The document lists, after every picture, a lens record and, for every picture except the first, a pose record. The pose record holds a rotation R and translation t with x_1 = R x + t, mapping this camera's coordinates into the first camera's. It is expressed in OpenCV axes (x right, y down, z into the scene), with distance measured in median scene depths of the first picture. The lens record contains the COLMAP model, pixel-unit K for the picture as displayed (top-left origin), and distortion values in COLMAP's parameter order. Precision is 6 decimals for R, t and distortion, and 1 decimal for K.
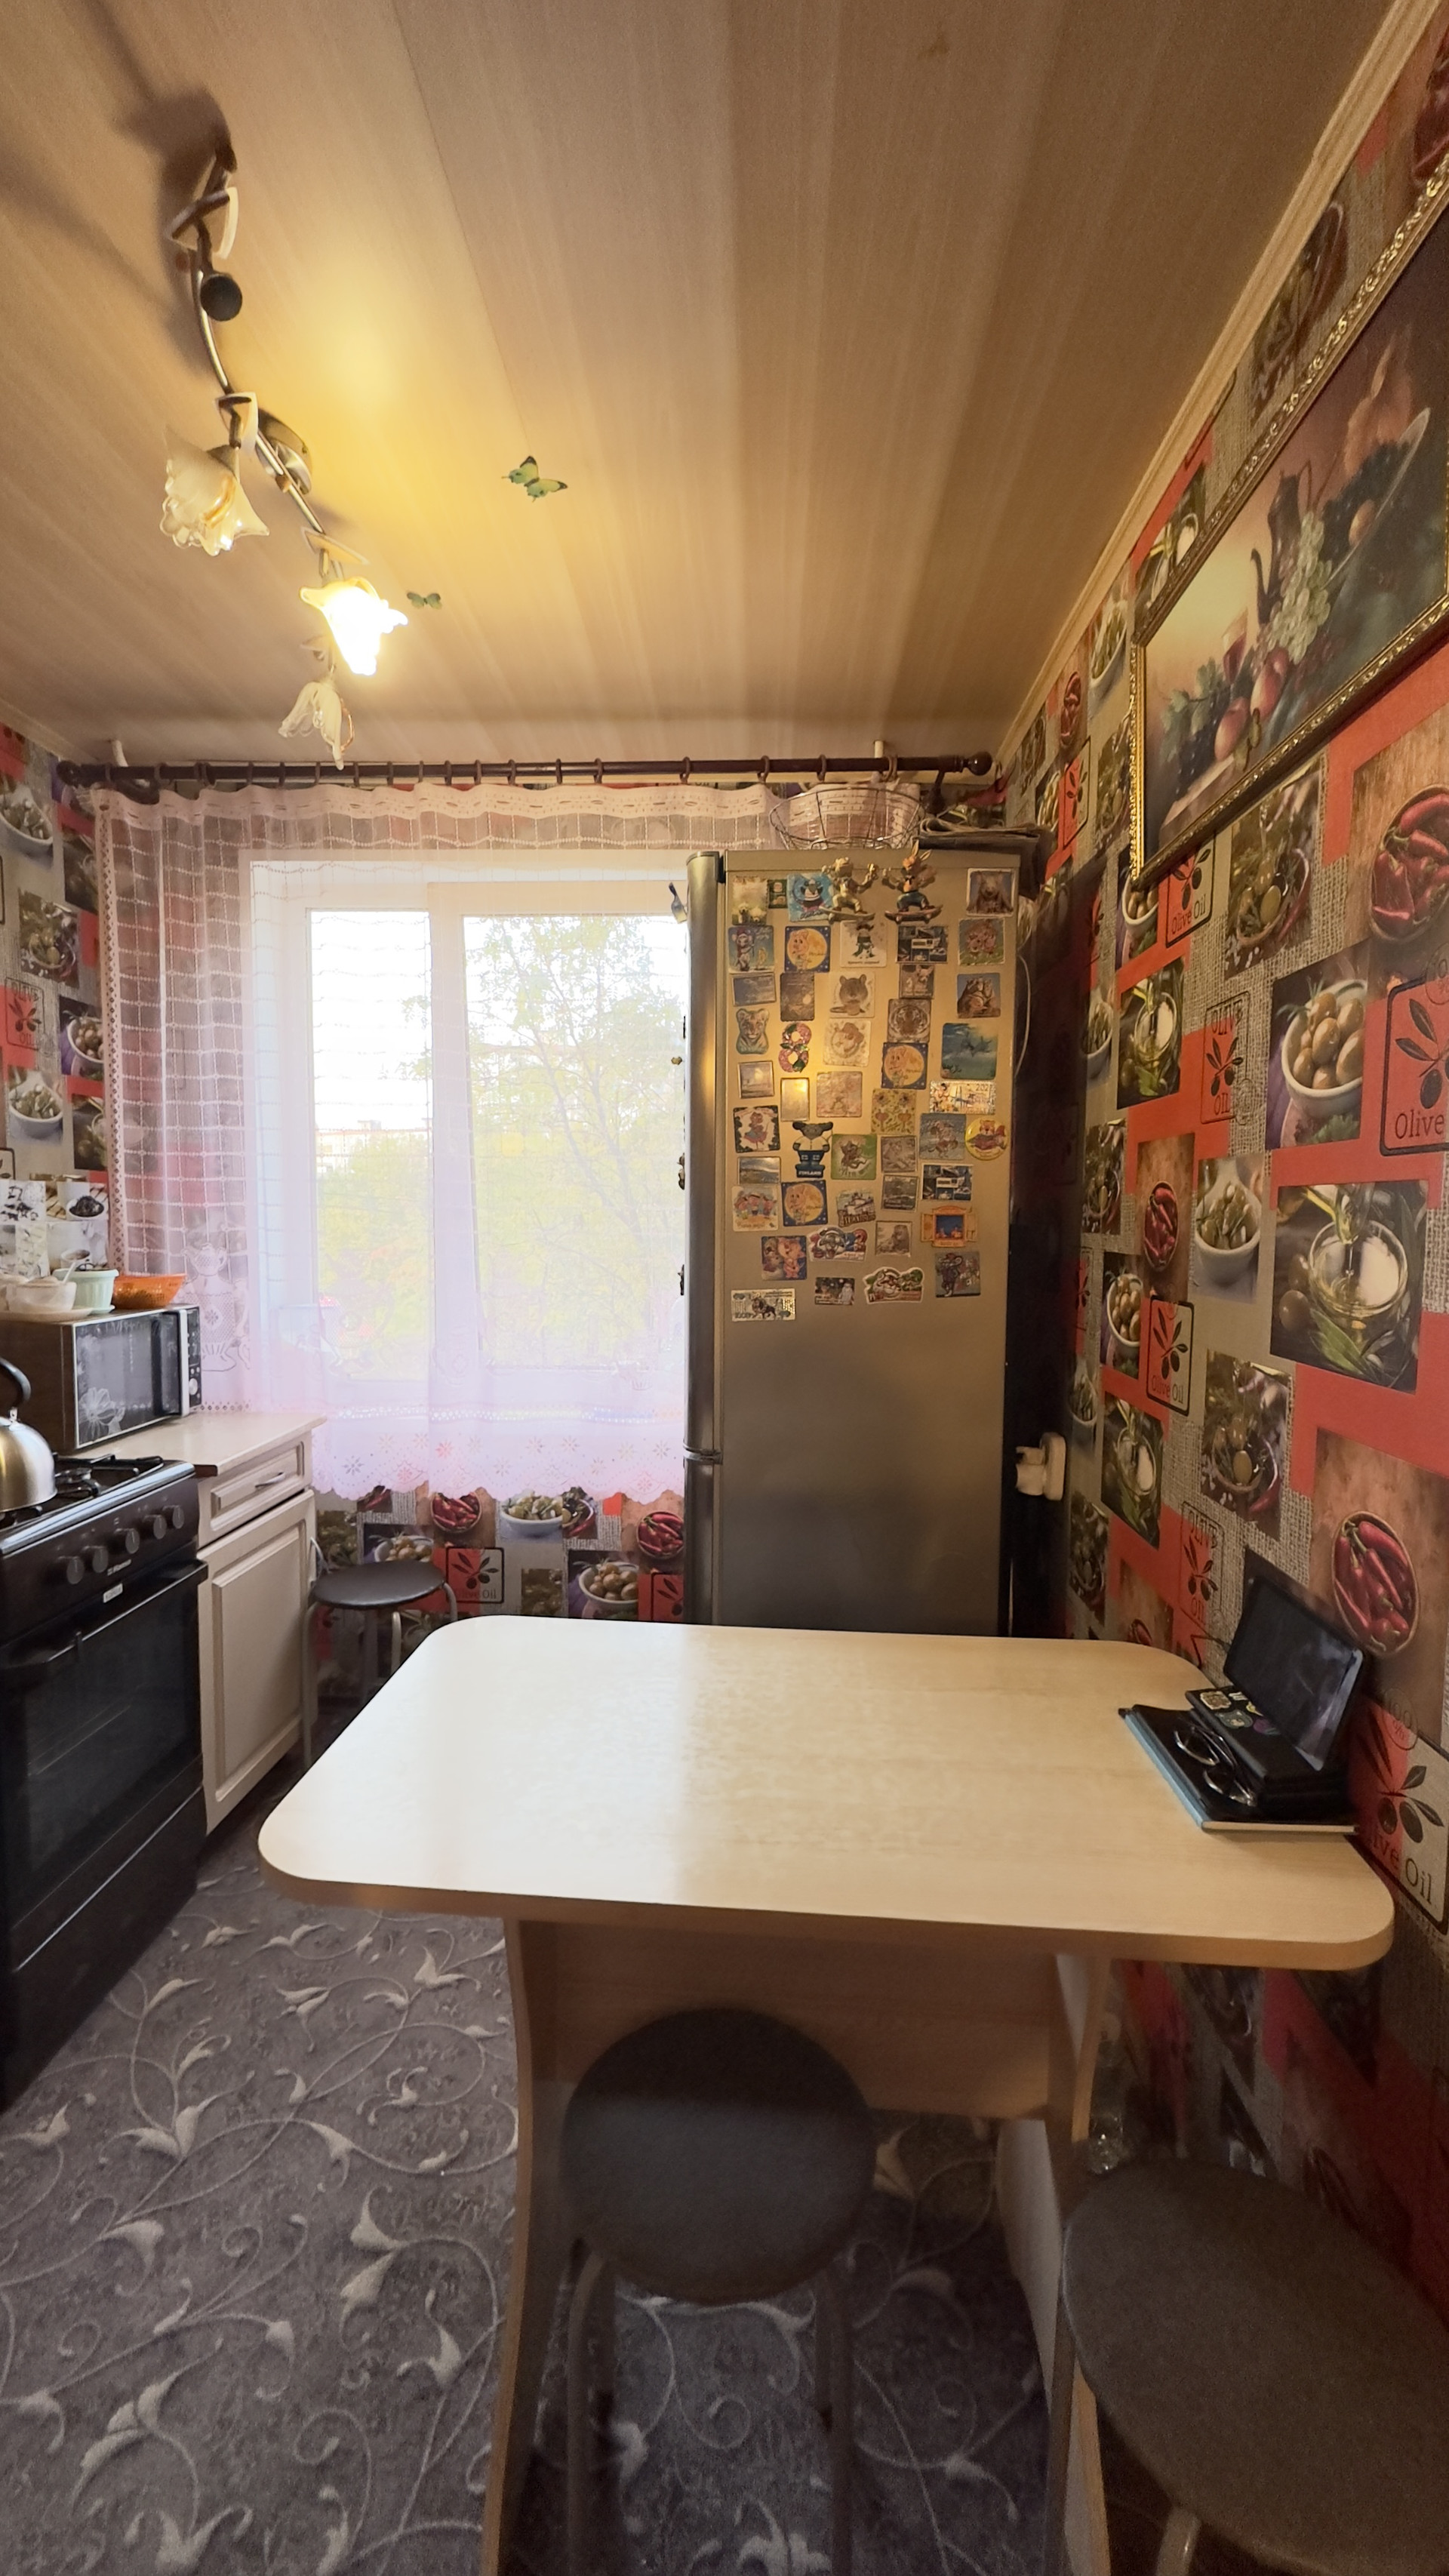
lens RADIAL K [[1022.0, 0, 722.8], [0, 1022.0, 1290.5], [0, 0, 1]] dist [-0.002929, 0.000406]
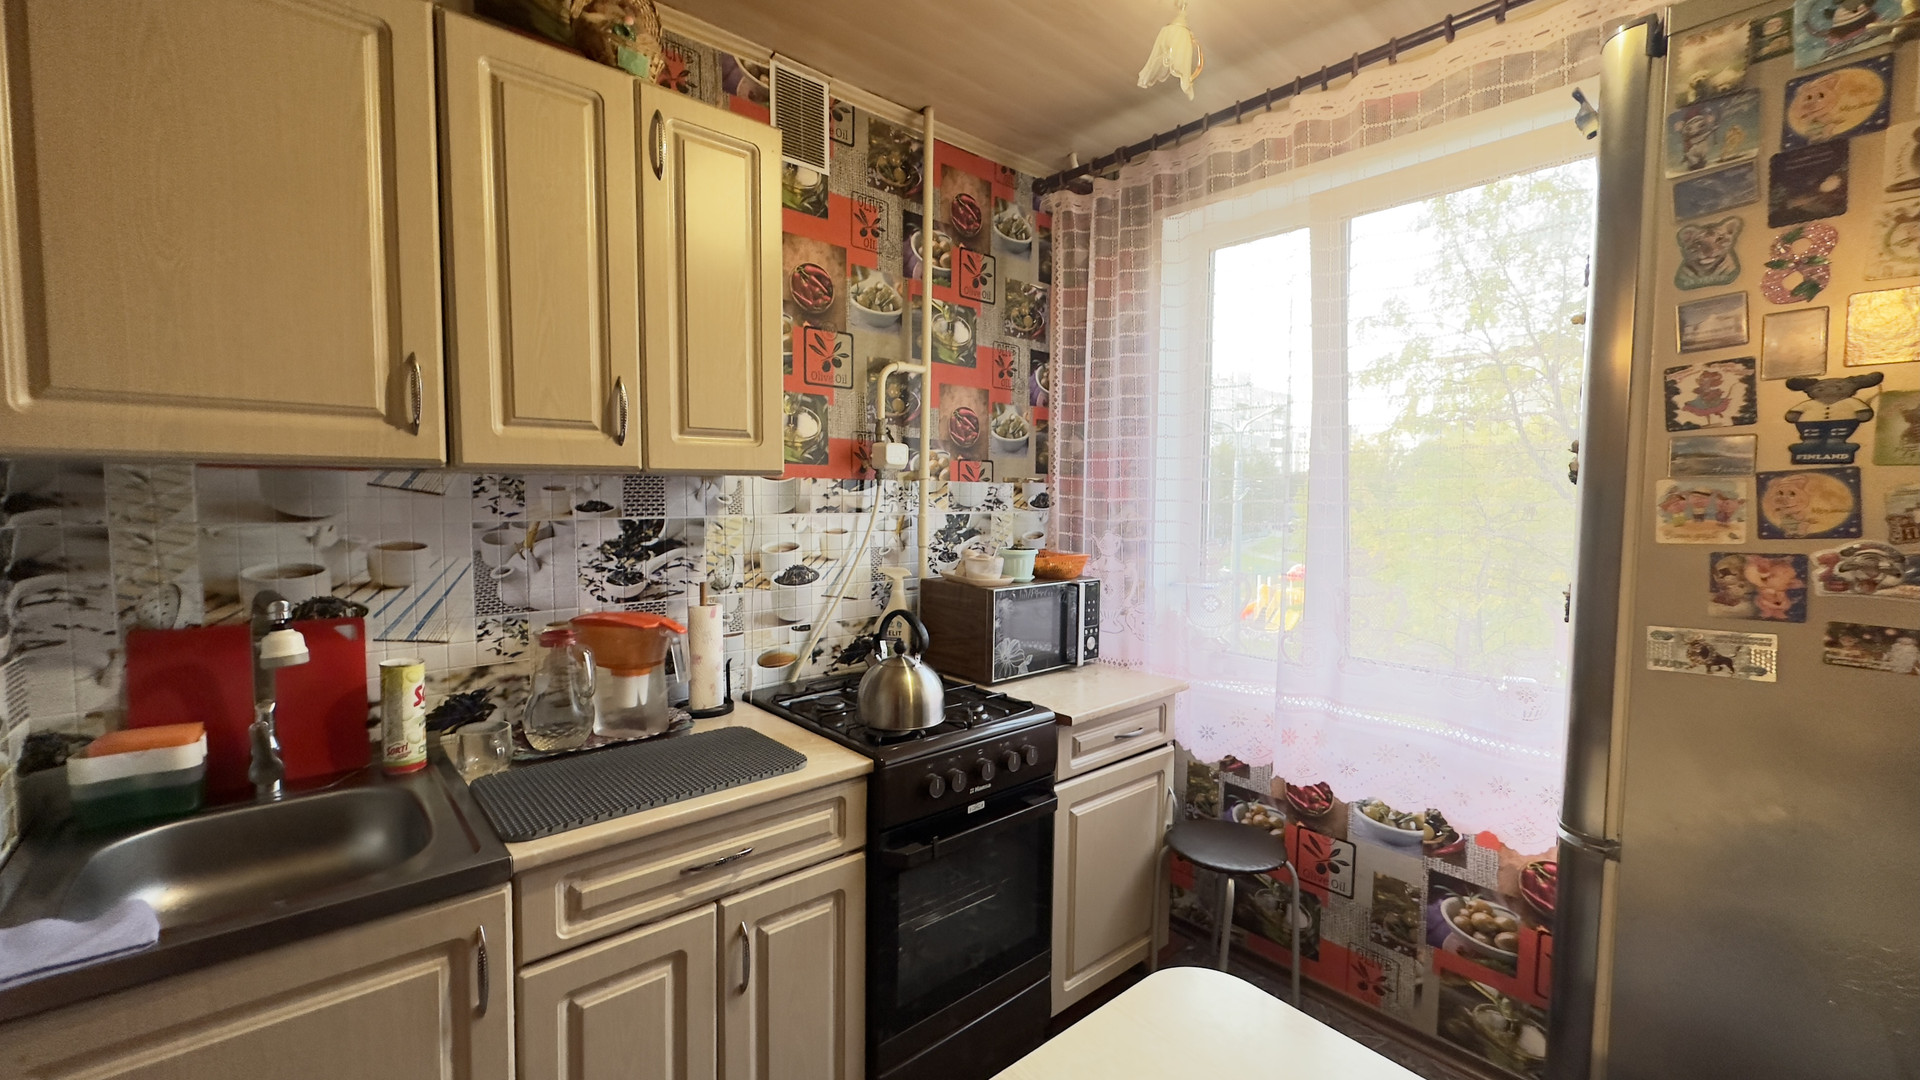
lens RADIAL K [[761.8, 0, 960.3], [0, 761.8, 540.5], [0, 0, 1]] dist [-0.002929, 0.000406]
pose [[0.696162, 0.040399, -0.716747, 0.052337], [-0.055717, 0.998444, 0.002160, -0.034175], [0.715719, 0.038431, 0.697330, 0.289305]]
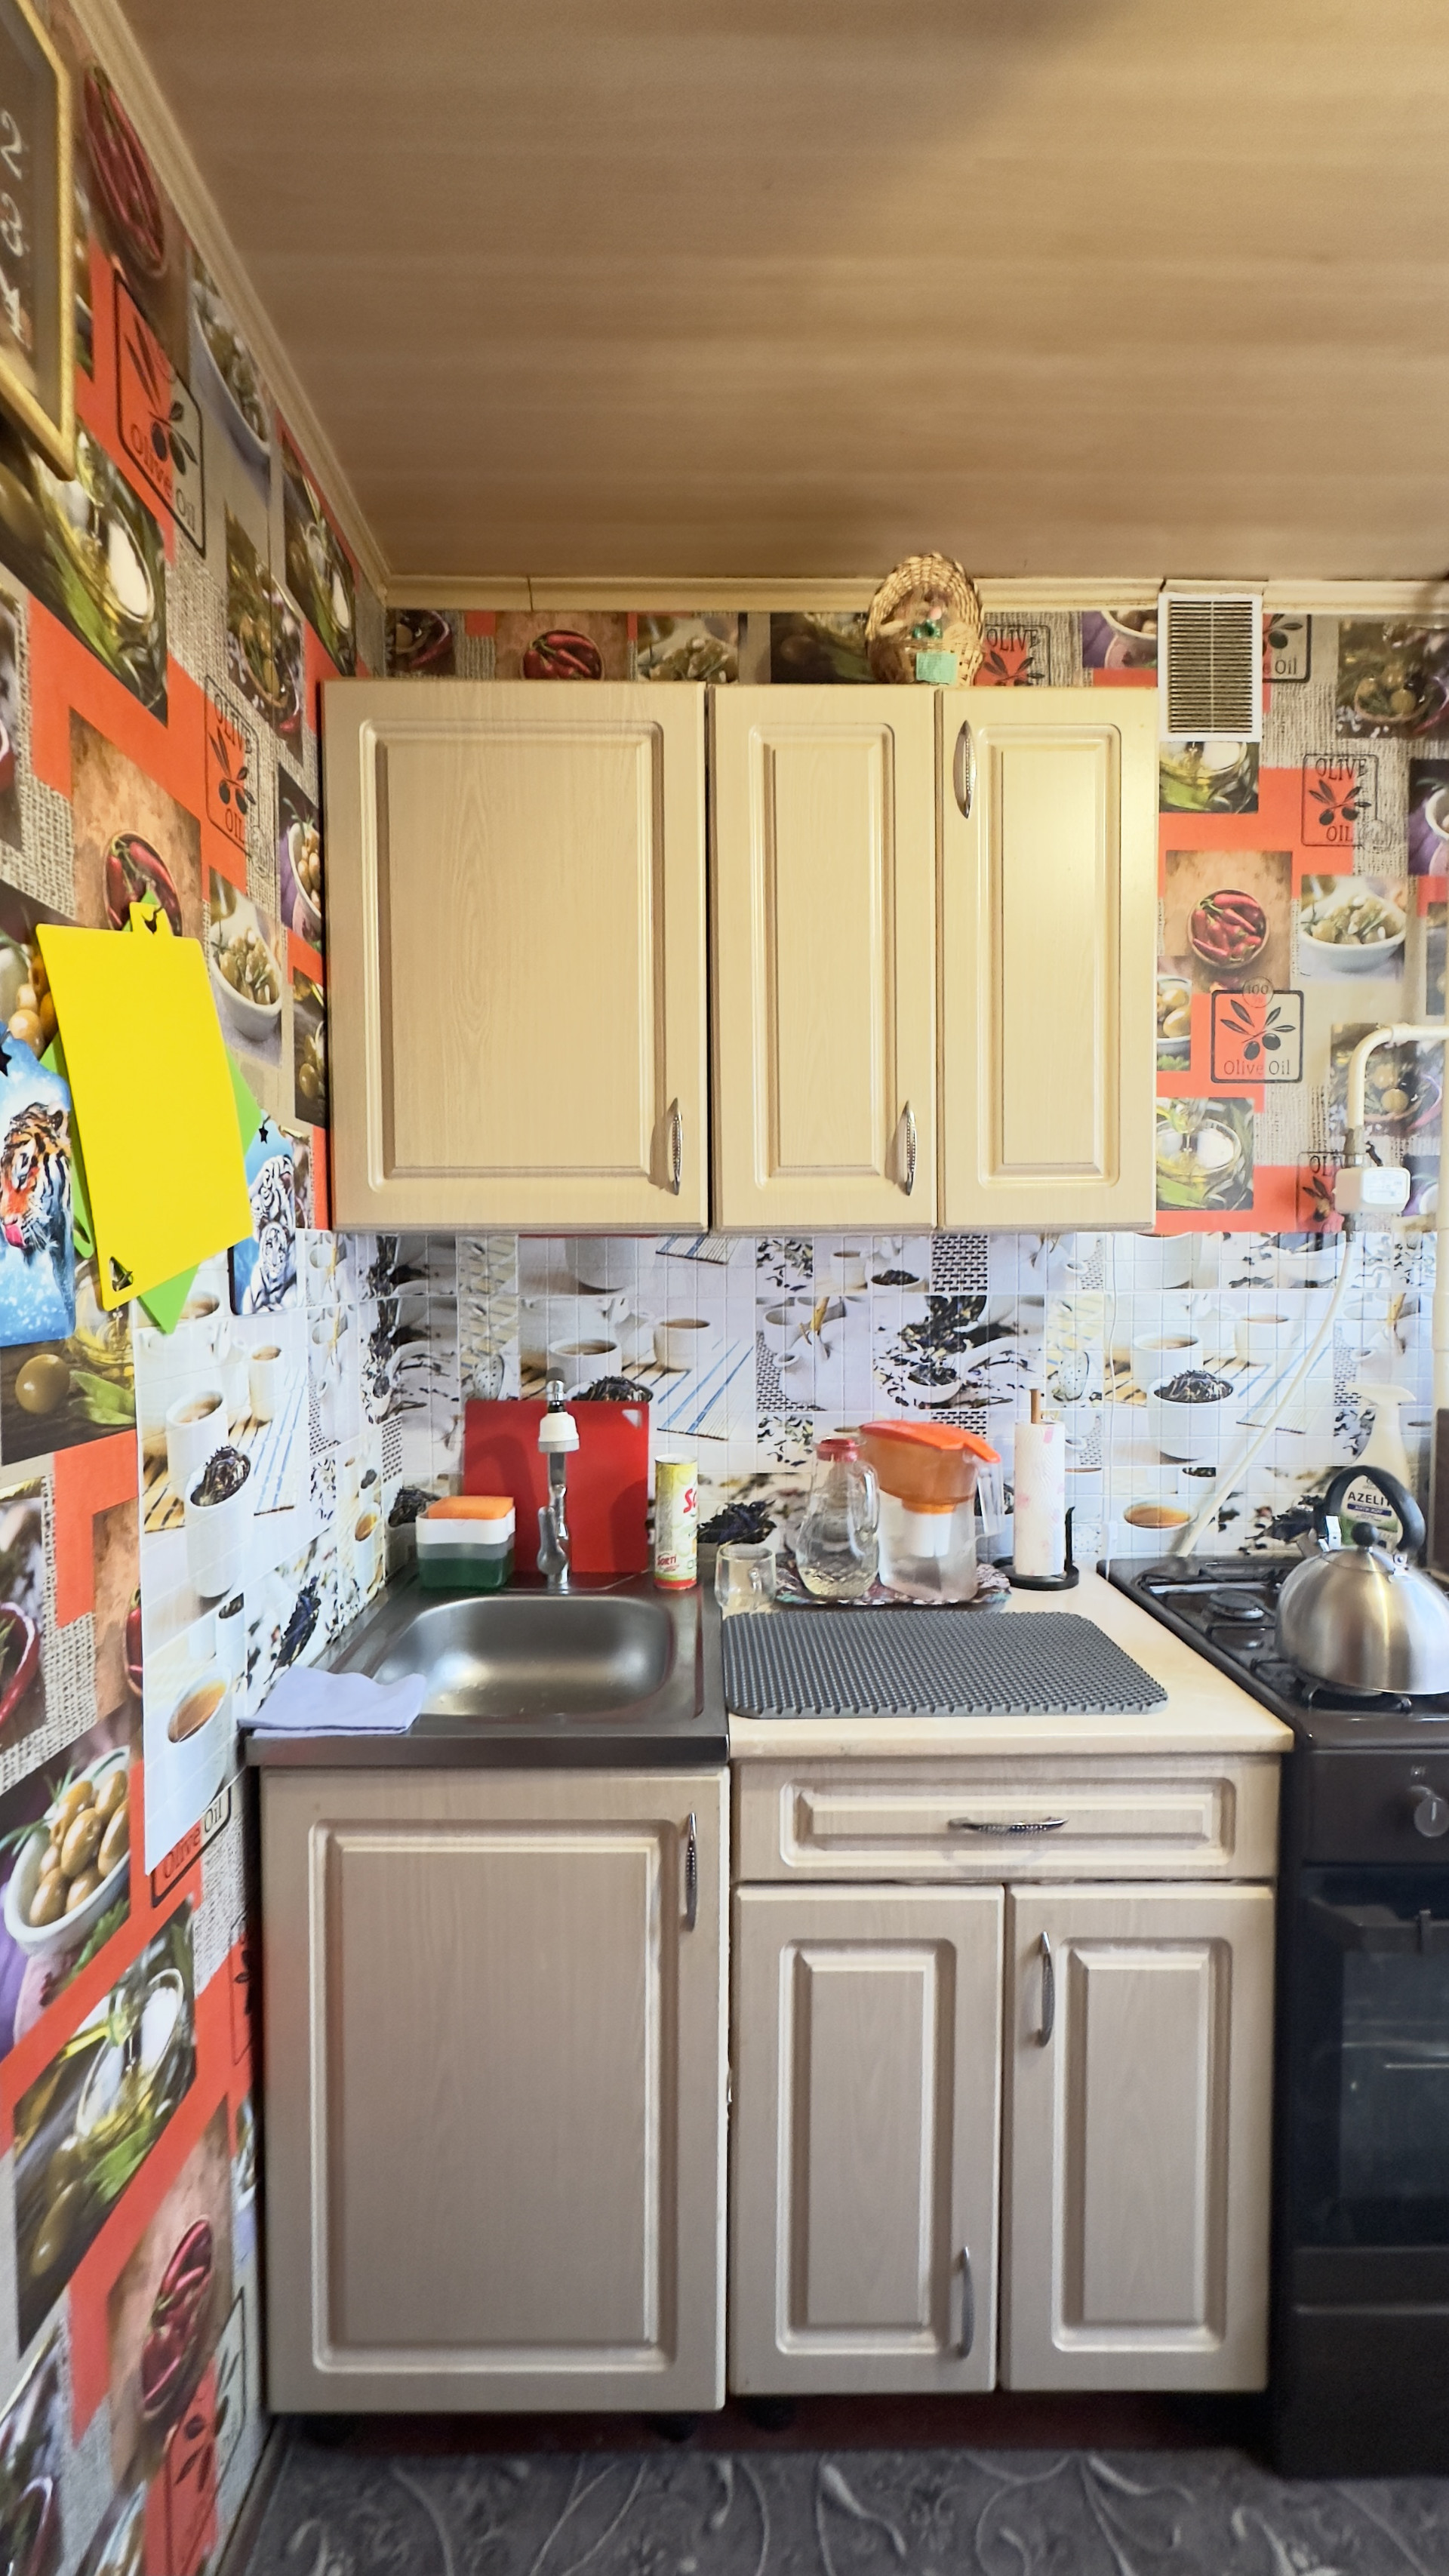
lens RADIAL K [[1022.0, 0, 722.3], [0, 1022.0, 1287.7], [0, 0, 1]] dist [-0.002929, 0.000406]
pose [[0.061606, 0.024687, -0.997795, 0.000290], [-0.069547, 0.997370, 0.020382, -0.047329], [0.995675, 0.068138, 0.063161, 0.397800]]
